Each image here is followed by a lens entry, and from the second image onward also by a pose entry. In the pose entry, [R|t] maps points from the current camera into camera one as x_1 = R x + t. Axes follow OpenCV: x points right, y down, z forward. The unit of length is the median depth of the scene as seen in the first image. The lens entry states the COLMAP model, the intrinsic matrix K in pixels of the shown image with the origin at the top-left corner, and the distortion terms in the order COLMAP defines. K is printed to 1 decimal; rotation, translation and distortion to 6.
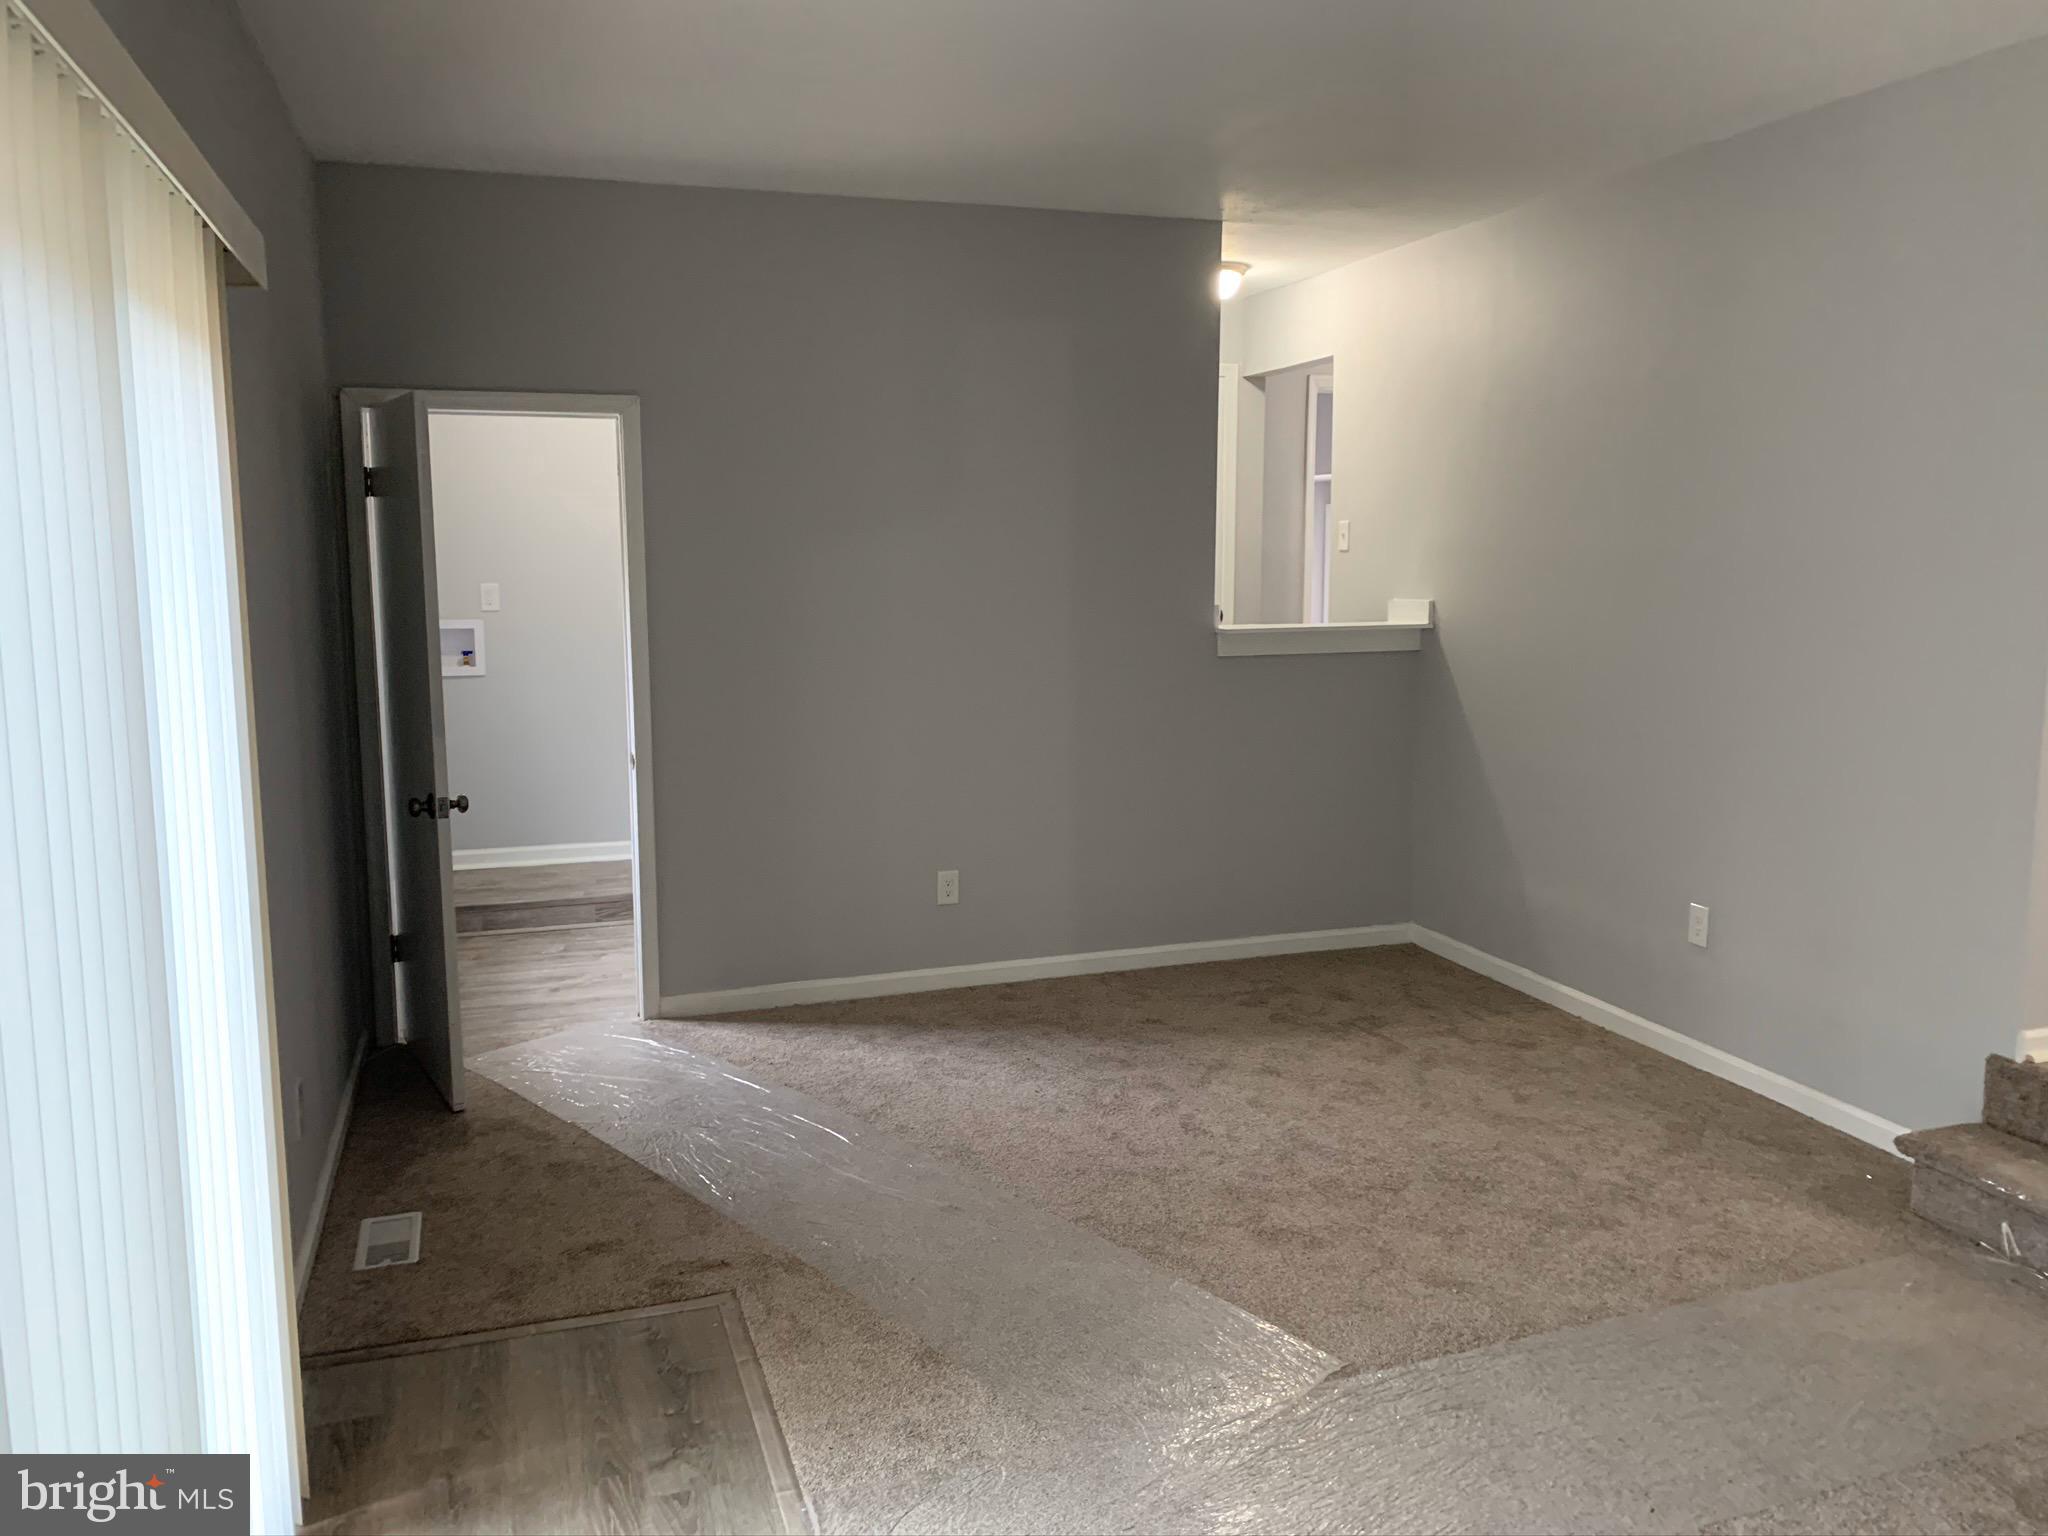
lens RADIAL K [[1542.8, 0, 1033.3], [0, 1542.8, 737.5], [0, 0, 1]] dist [0.043741, -0.007221]
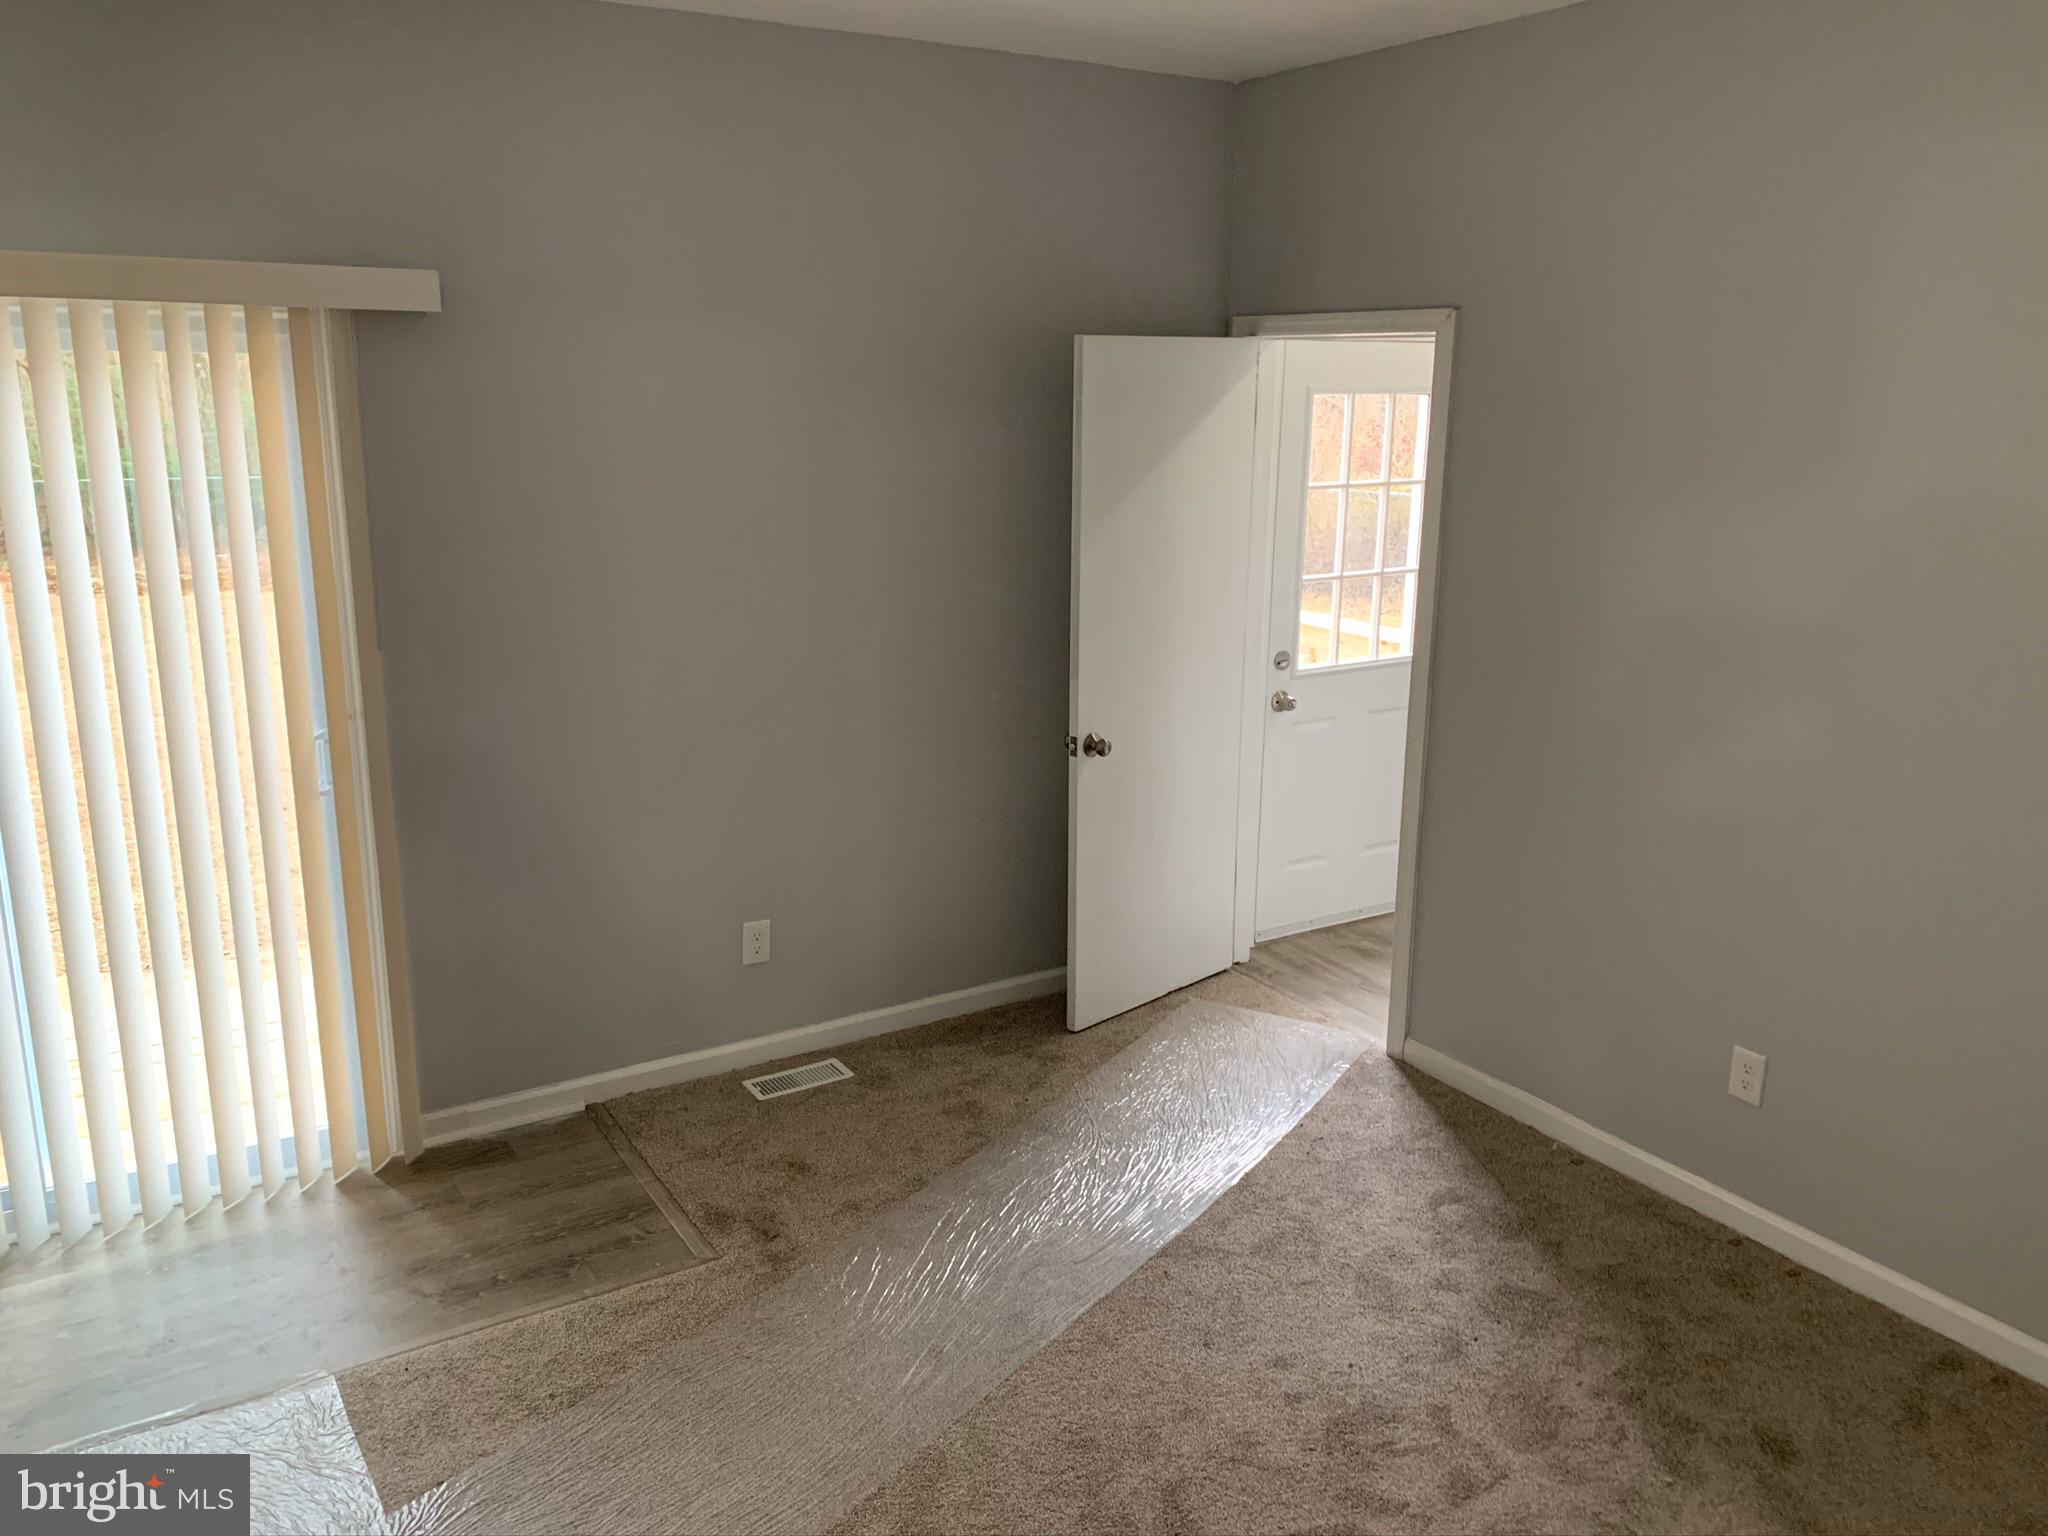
lens RADIAL K [[1542.8, 0, 1033.3], [0, 1542.8, 737.5], [0, 0, 1]] dist [0.043741, -0.007221]
pose [[0.241705, 0.228433, -0.943079, 0.508986], [-0.137419, 0.970158, 0.199772, -0.141928], [0.960570, 0.081311, 0.265883, 0.620073]]
